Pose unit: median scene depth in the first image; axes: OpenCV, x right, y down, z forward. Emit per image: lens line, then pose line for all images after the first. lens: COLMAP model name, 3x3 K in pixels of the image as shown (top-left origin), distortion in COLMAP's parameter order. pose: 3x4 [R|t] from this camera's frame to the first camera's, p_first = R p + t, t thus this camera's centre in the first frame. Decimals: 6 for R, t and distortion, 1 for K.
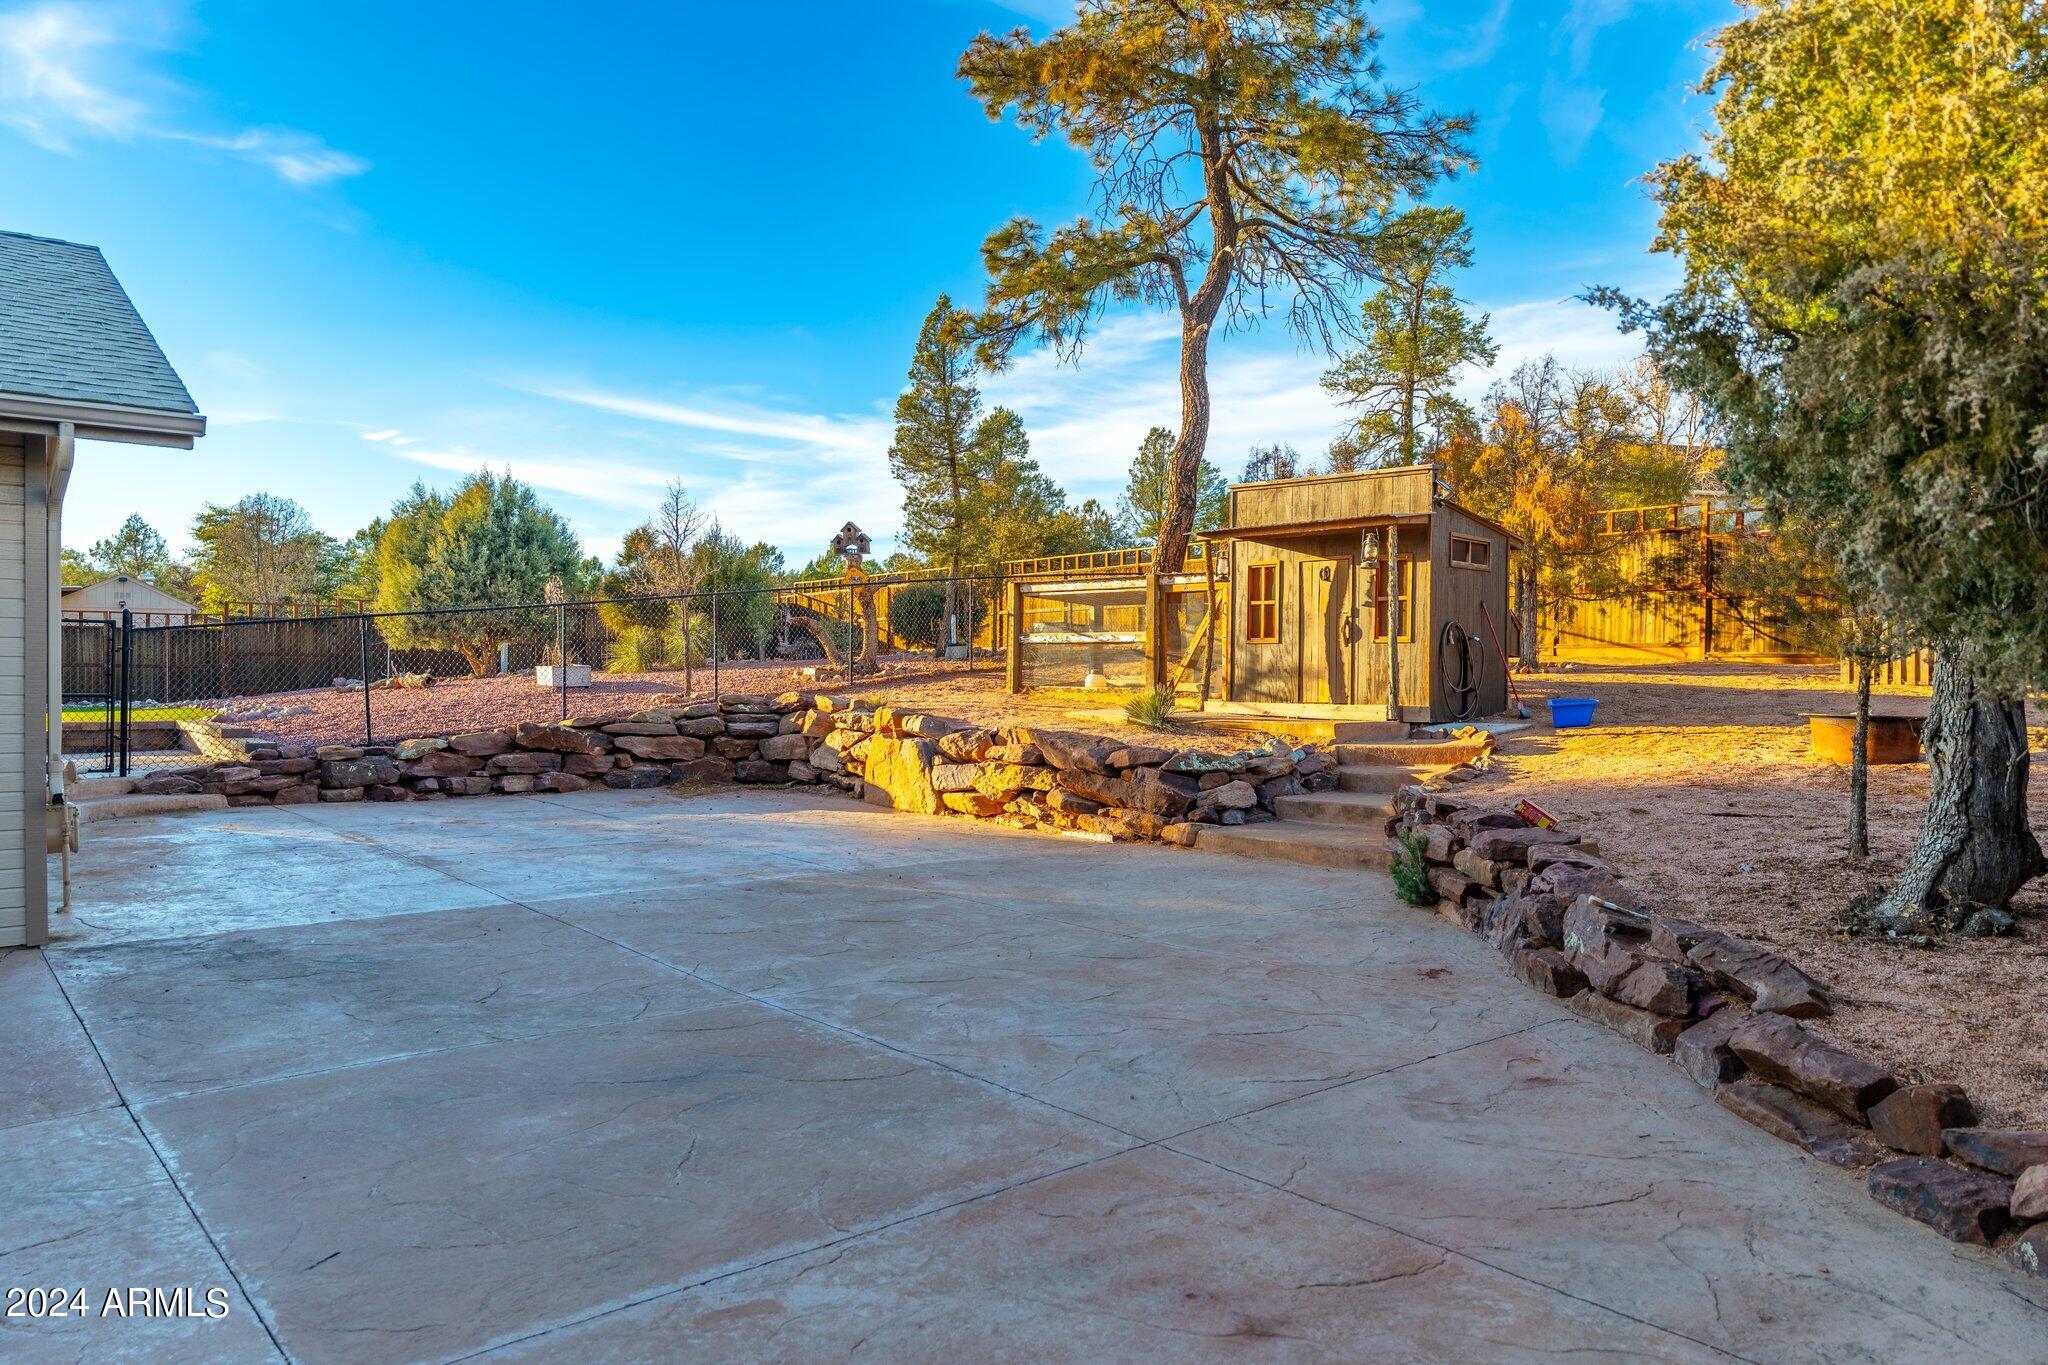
lens RADIAL K [[1398.4, 0, 1024.0], [0, 1398.4, 682.5], [0, 0, 1]] dist [0.004766, 0.000426]
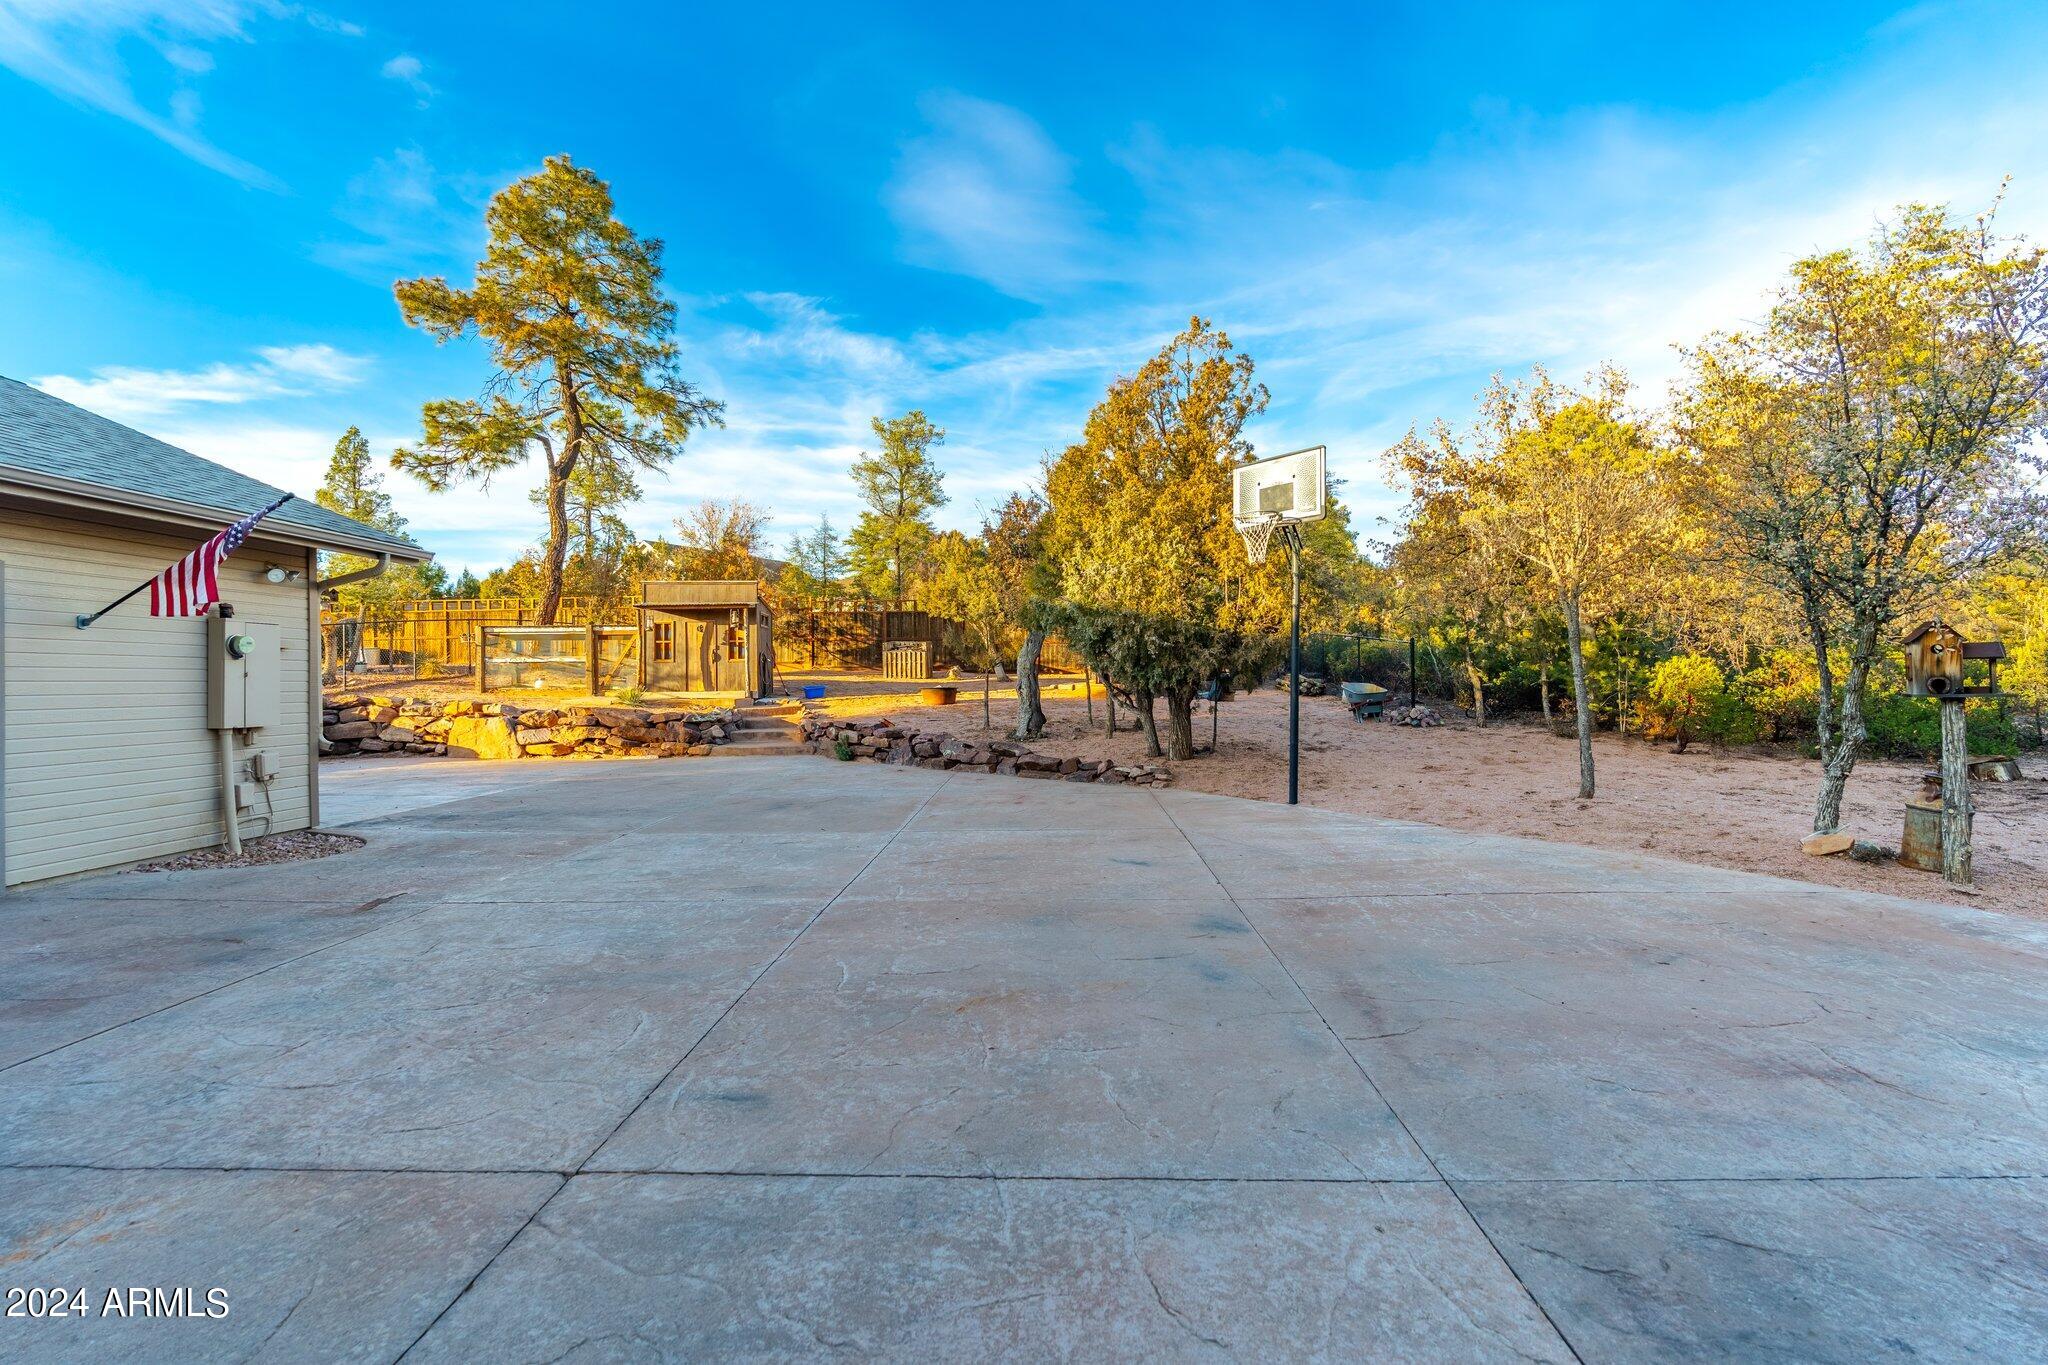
lens RADIAL K [[901.4, 0, 1033.3], [0, 901.4, 677.5], [0, 0, 1]] dist [-0.000622, -0.000330]
pose [[0.656075, -0.014681, 0.754553, -0.462701], [0.022466, 0.999748, -0.000083, 0.005390], [-0.754362, 0.017007, 0.656239, -0.238162]]
